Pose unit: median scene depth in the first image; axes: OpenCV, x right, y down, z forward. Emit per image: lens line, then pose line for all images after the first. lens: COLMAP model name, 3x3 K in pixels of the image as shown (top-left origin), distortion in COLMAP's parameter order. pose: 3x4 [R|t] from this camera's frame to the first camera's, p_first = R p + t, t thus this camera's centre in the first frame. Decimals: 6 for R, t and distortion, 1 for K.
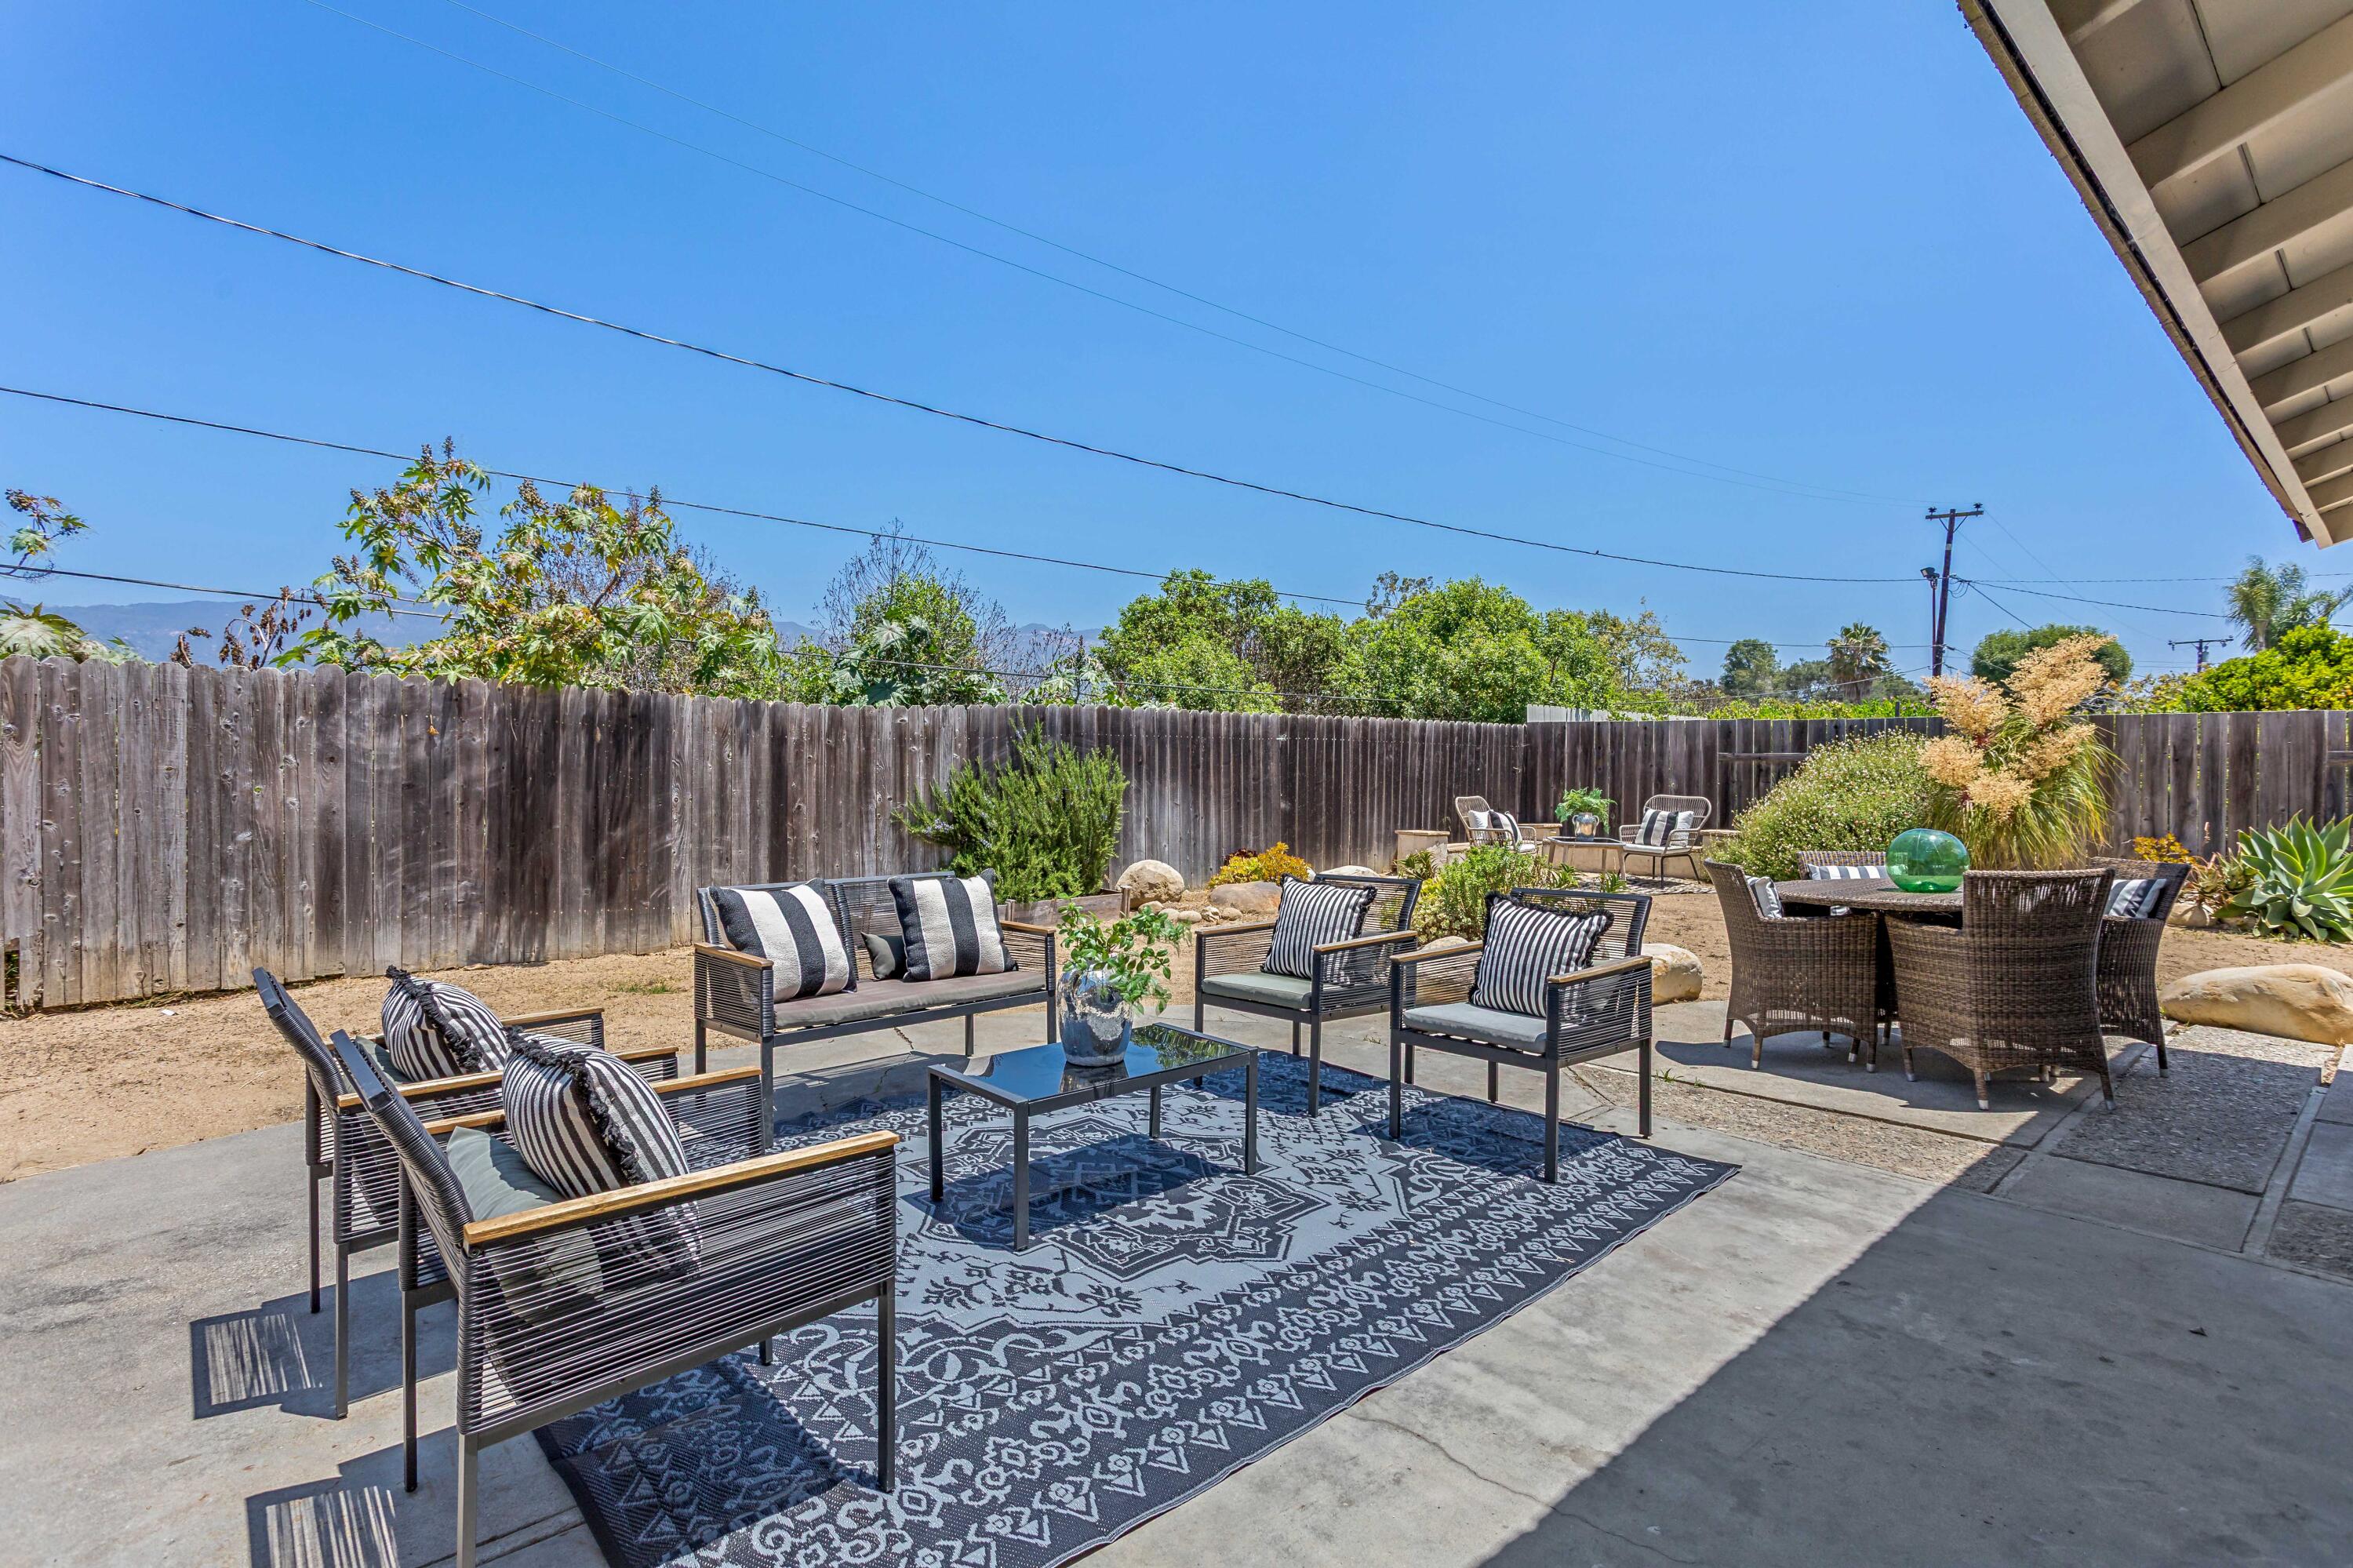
lens RADIAL K [[1149.2, 0, 1176.5], [0, 1149.2, 784.0], [0, 0, 1]] dist [-0.001316, -0.000161]
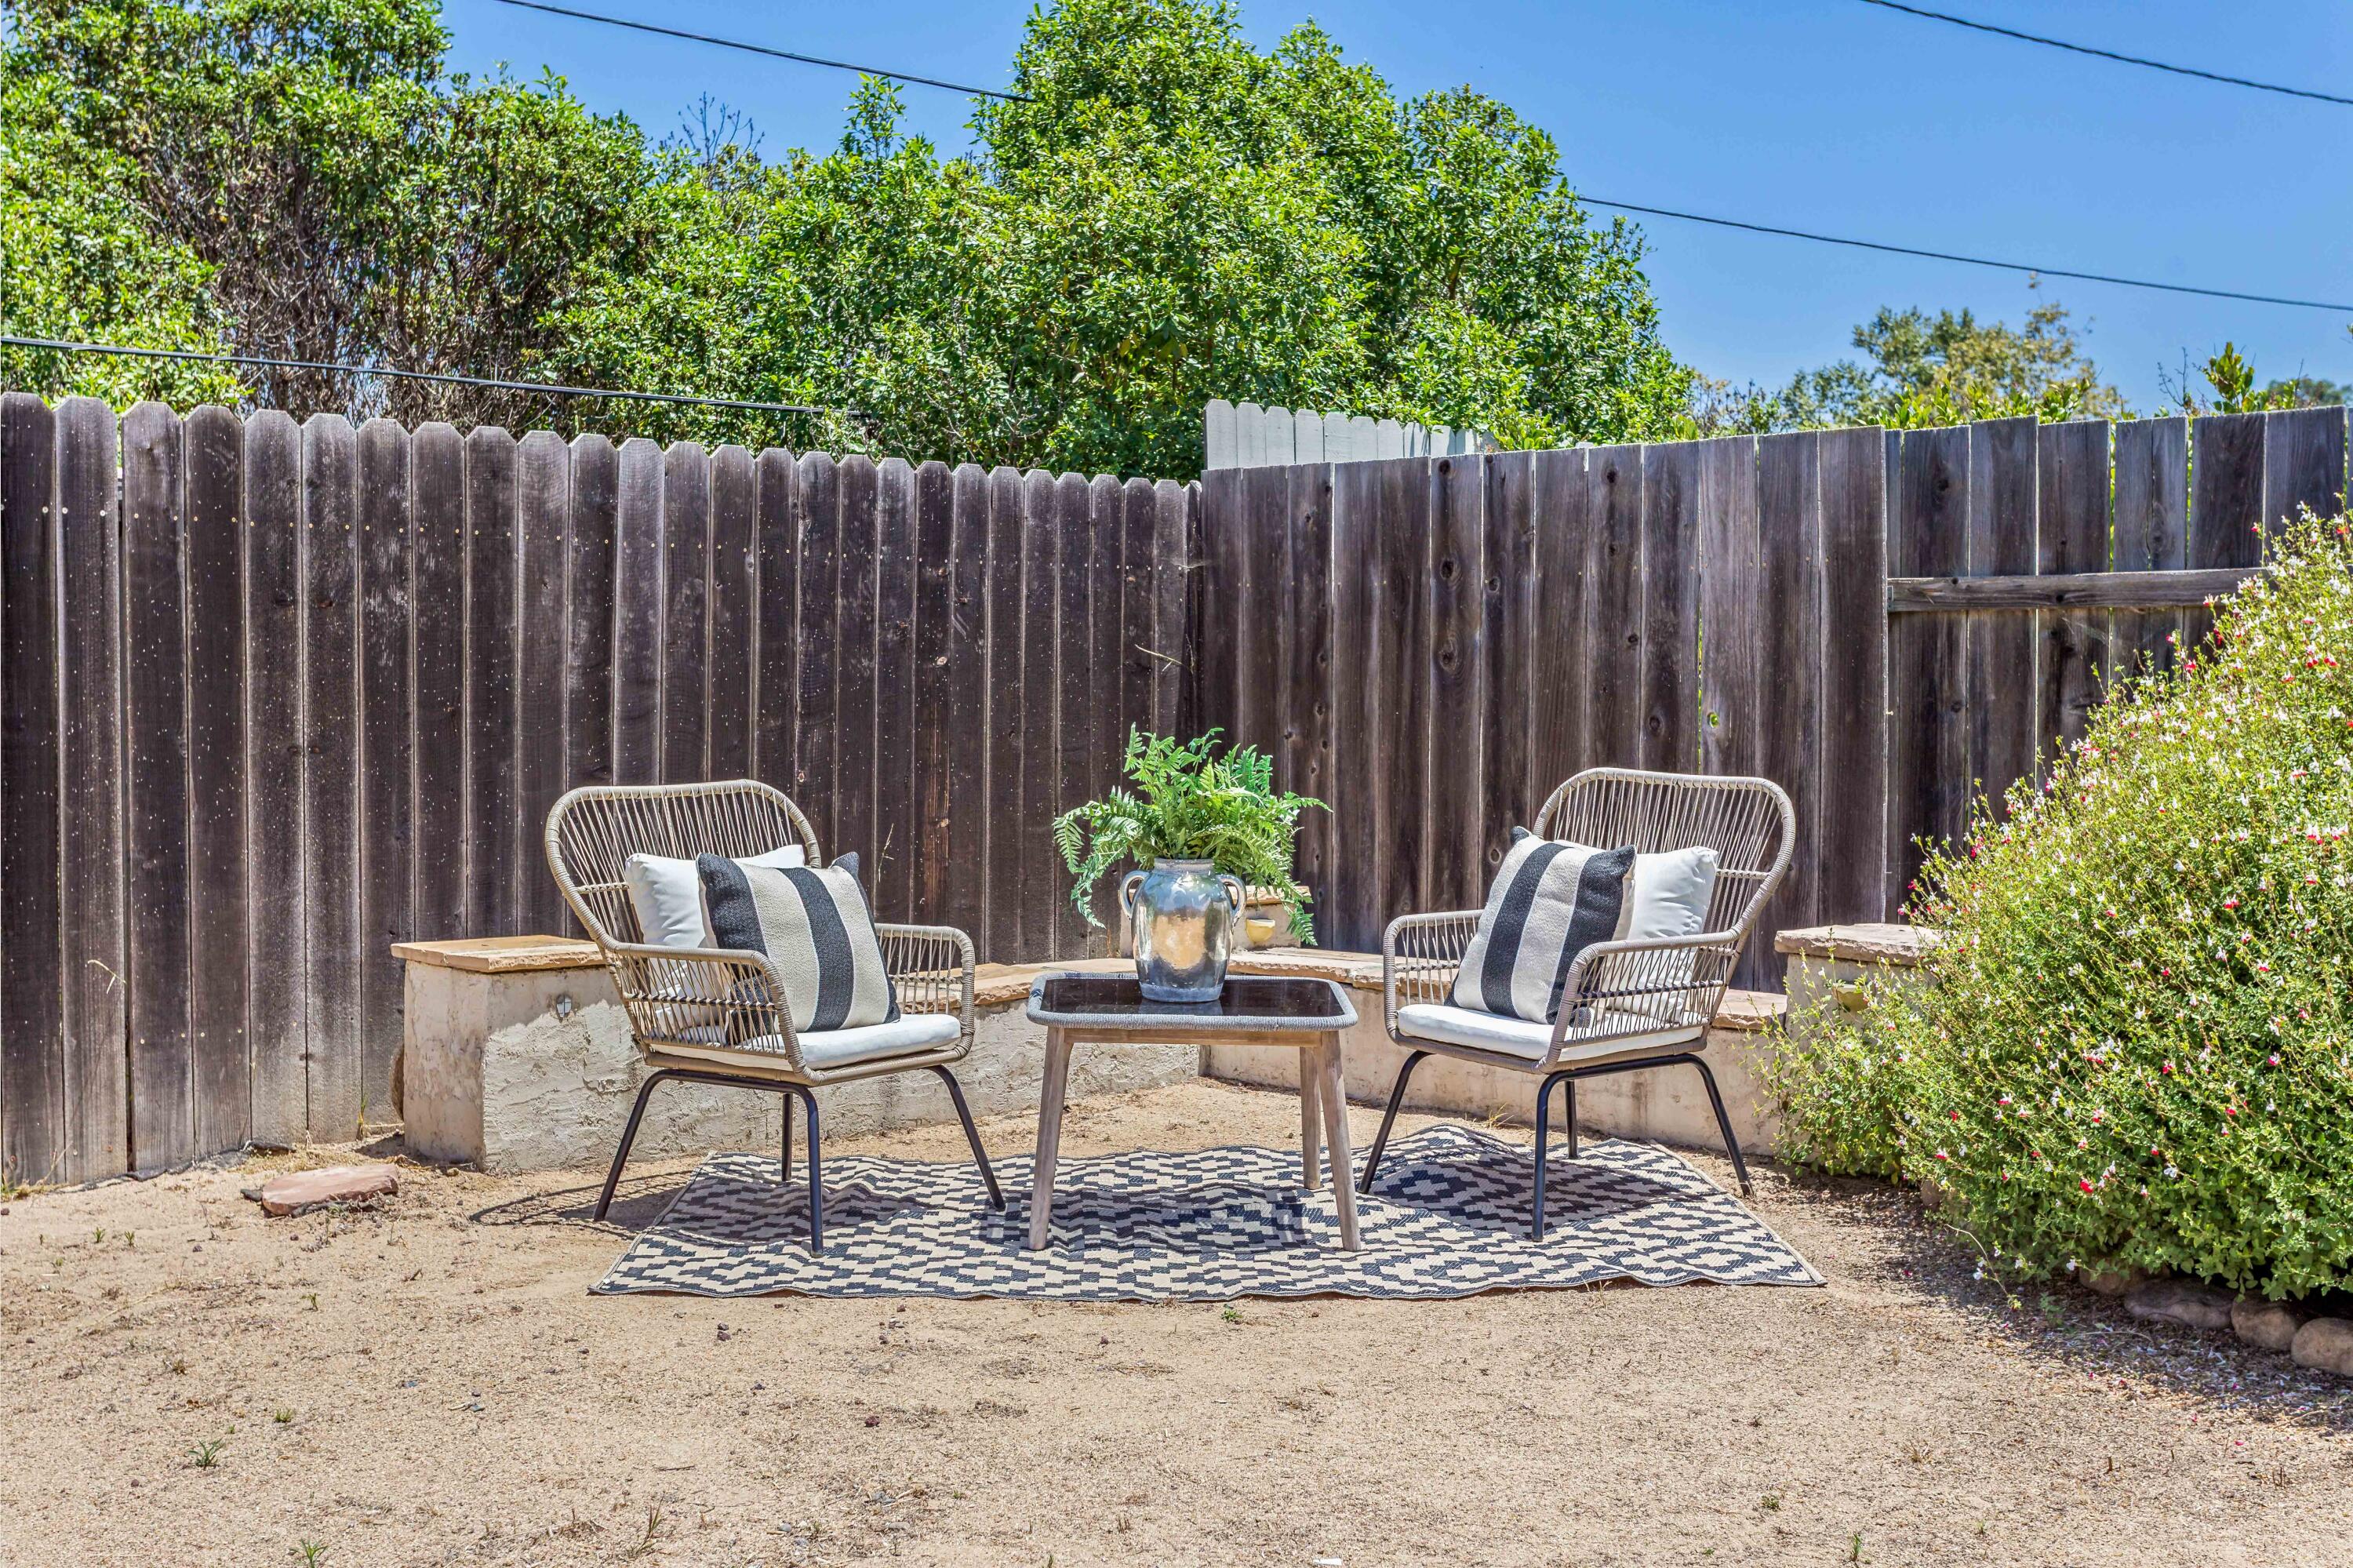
lens RADIAL K [[2631.5, 0, 1176.5], [0, 2631.5, 784.0], [0, 0, 1]] dist [0.004100, 0.002751]
pose [[0.998529, -0.009415, 0.053406, 0.306054], [0.008510, 0.999817, 0.017144, 0.003381], [-0.053557, -0.016664, 0.998426, 0.497265]]
